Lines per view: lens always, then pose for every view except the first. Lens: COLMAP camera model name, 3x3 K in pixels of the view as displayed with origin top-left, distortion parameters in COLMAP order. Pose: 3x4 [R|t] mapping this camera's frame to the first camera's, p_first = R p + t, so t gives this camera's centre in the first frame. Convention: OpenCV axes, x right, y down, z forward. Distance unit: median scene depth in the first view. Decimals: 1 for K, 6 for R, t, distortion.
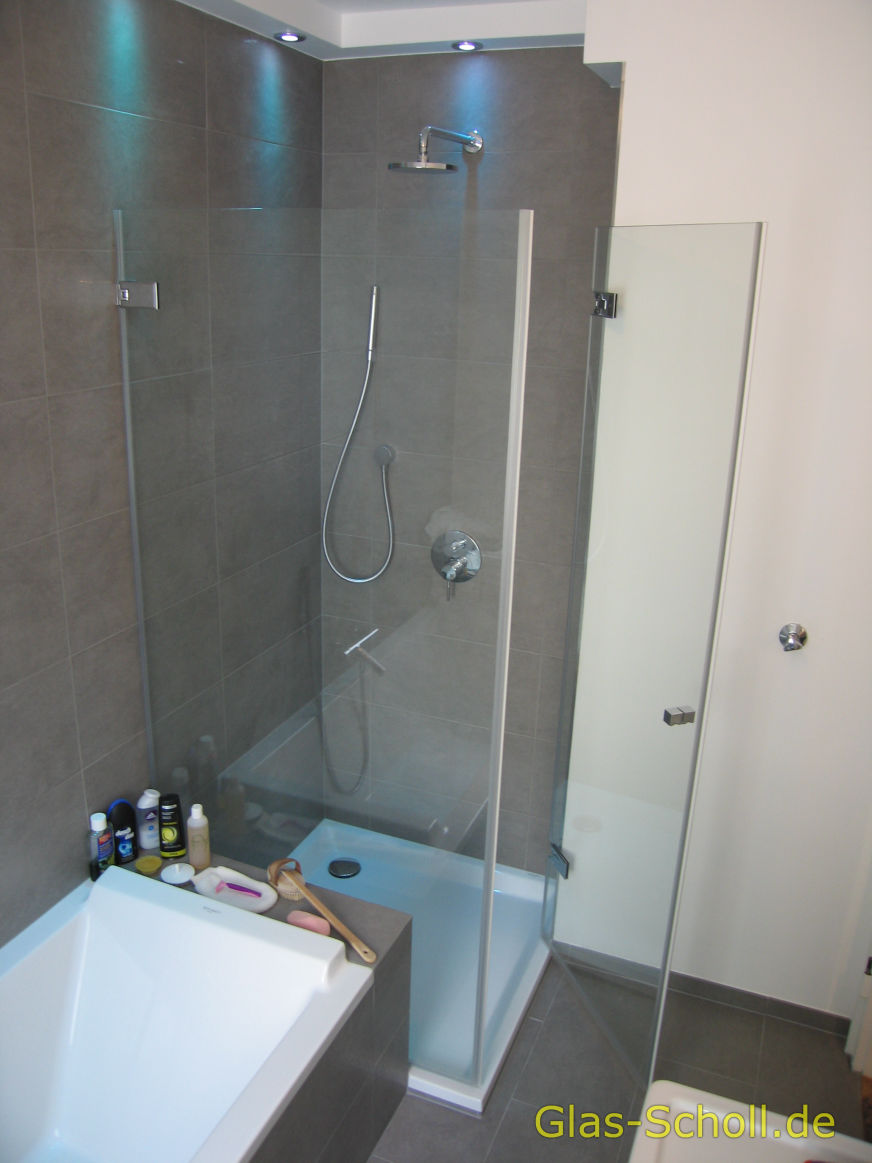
lens RADIAL K [[942.3, 0, 436.0], [0, 942.3, 581.5], [0, 0, 1]] dist [-0.172327, 0.108458]
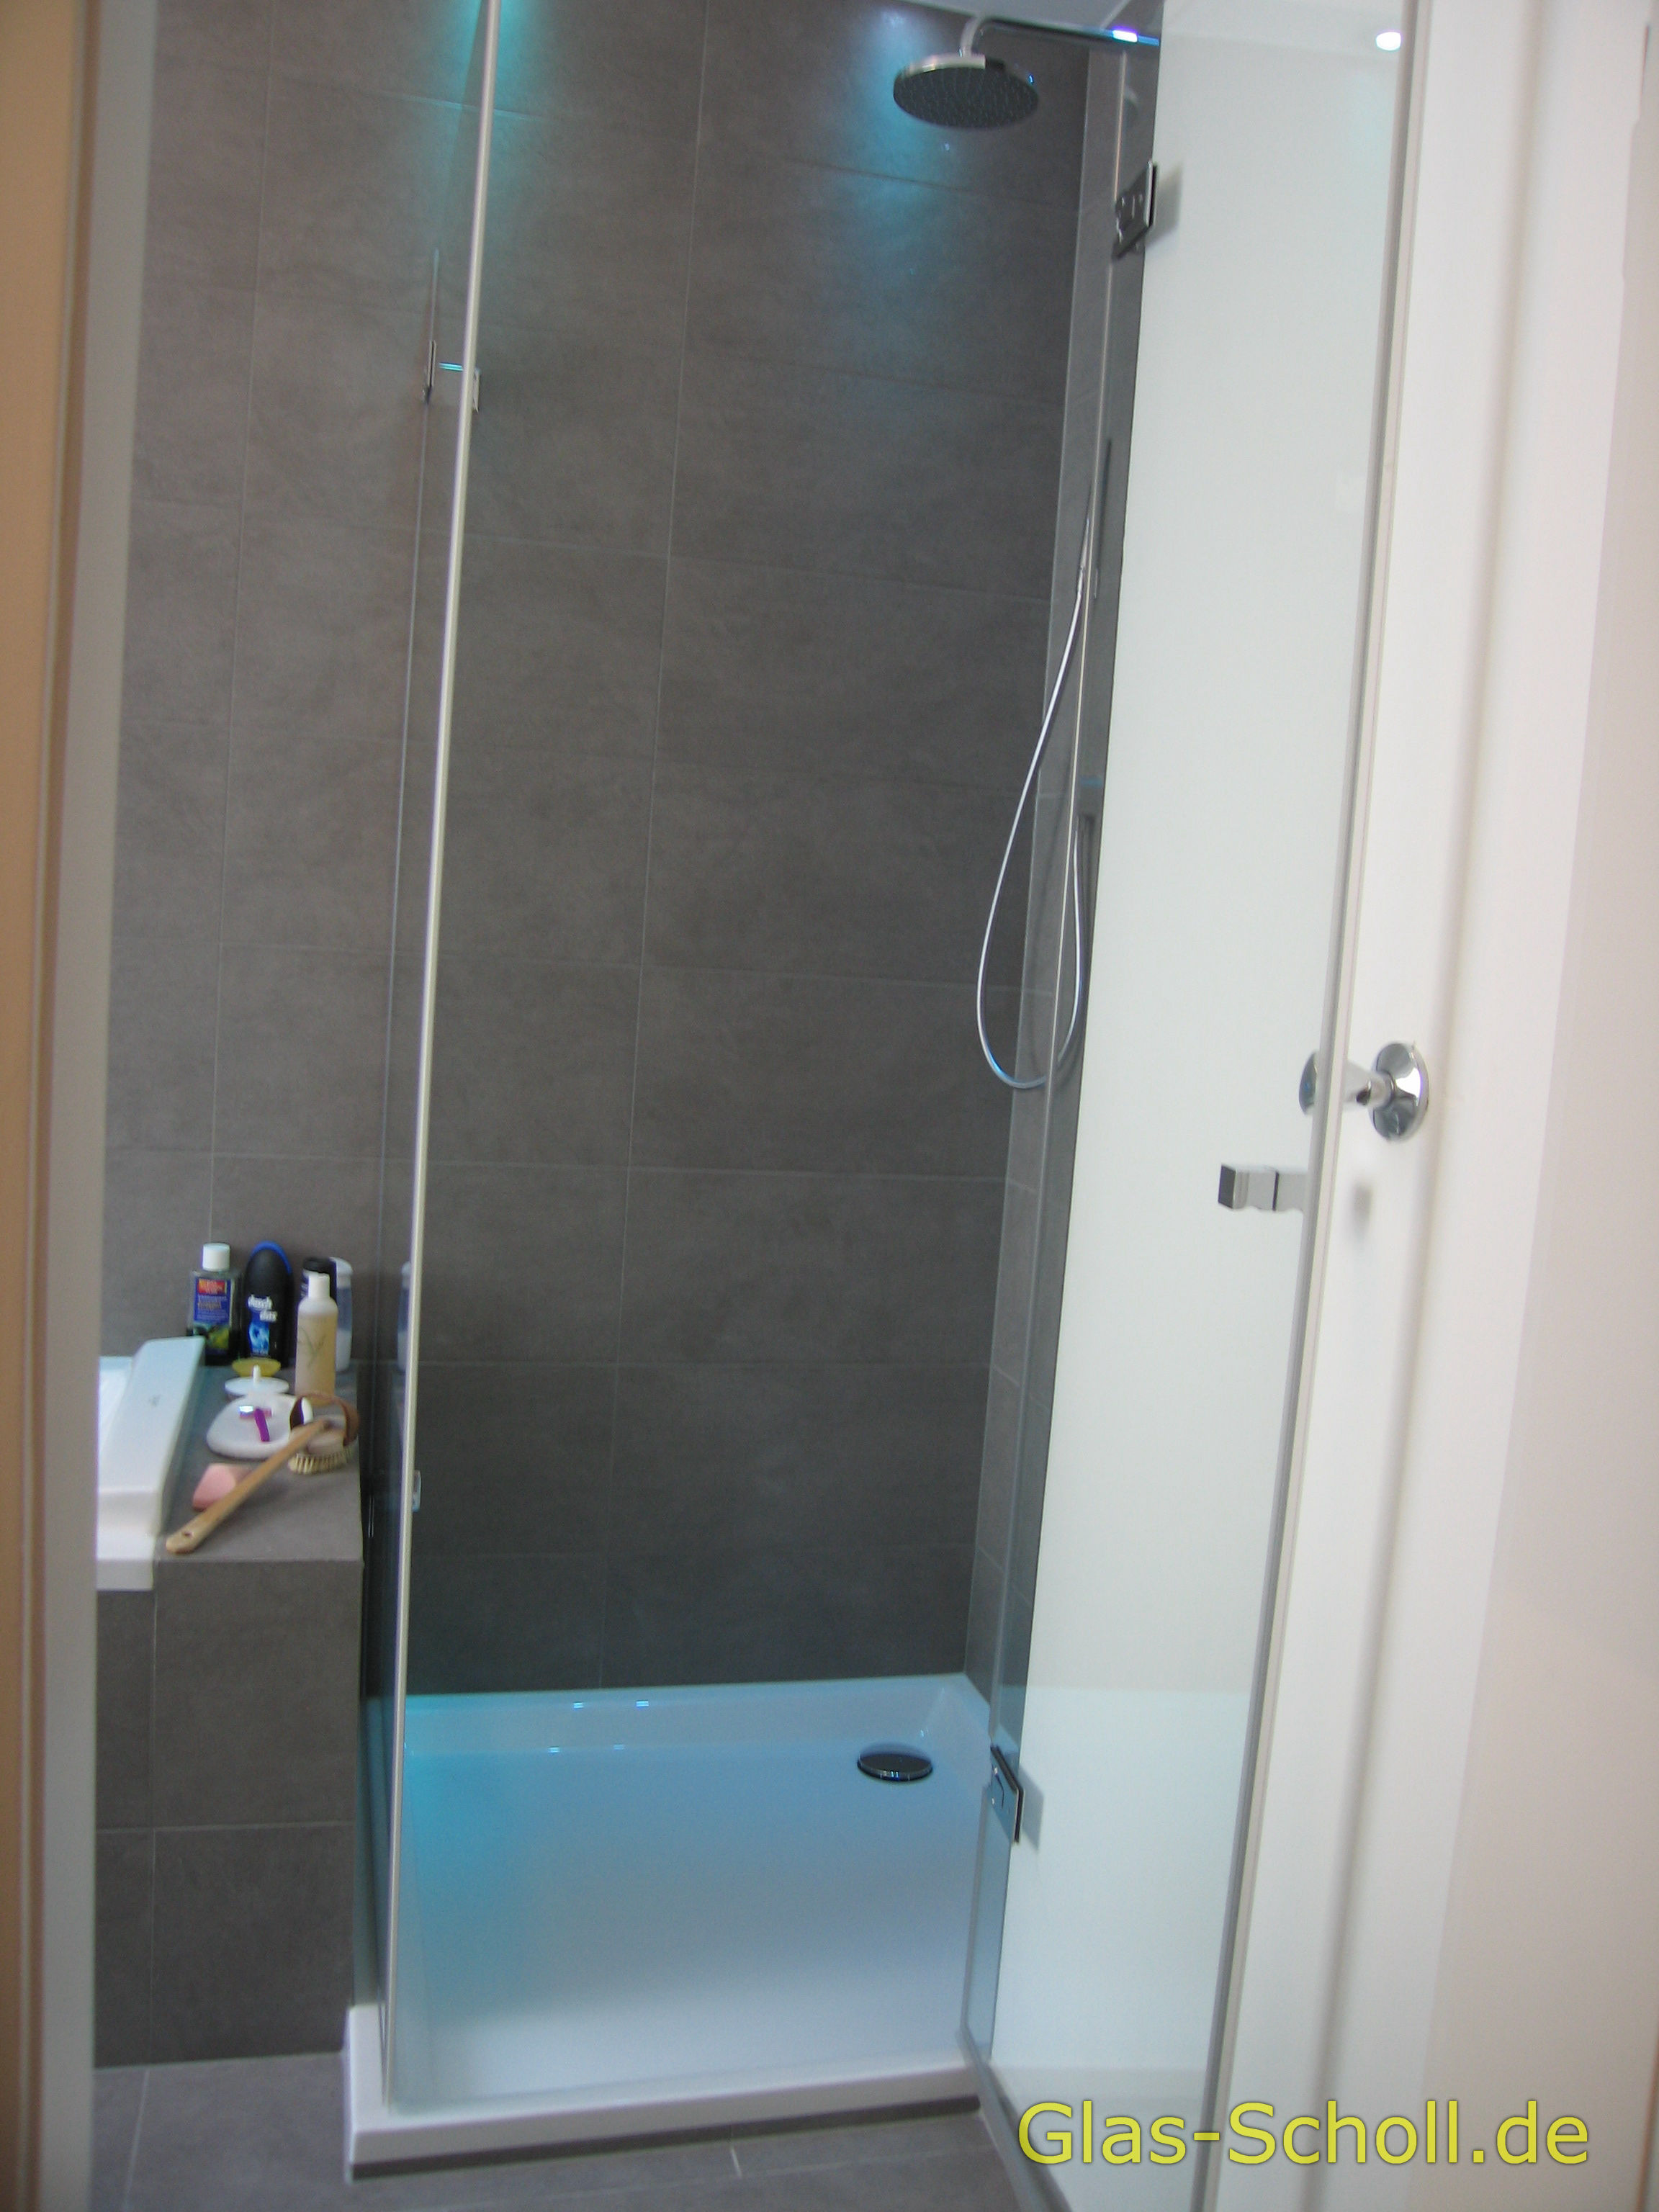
lens RADIAL K [[1792.3, 0, 829.5], [0, 1792.3, 1106.0], [0, 0, 1]] dist [-0.172327, 0.108458]
pose [[0.617384, 0.105160, -0.779601, 0.703188], [-0.304237, 0.945829, -0.113350, 0.177201], [0.725450, 0.307164, 0.615933, 0.558000]]
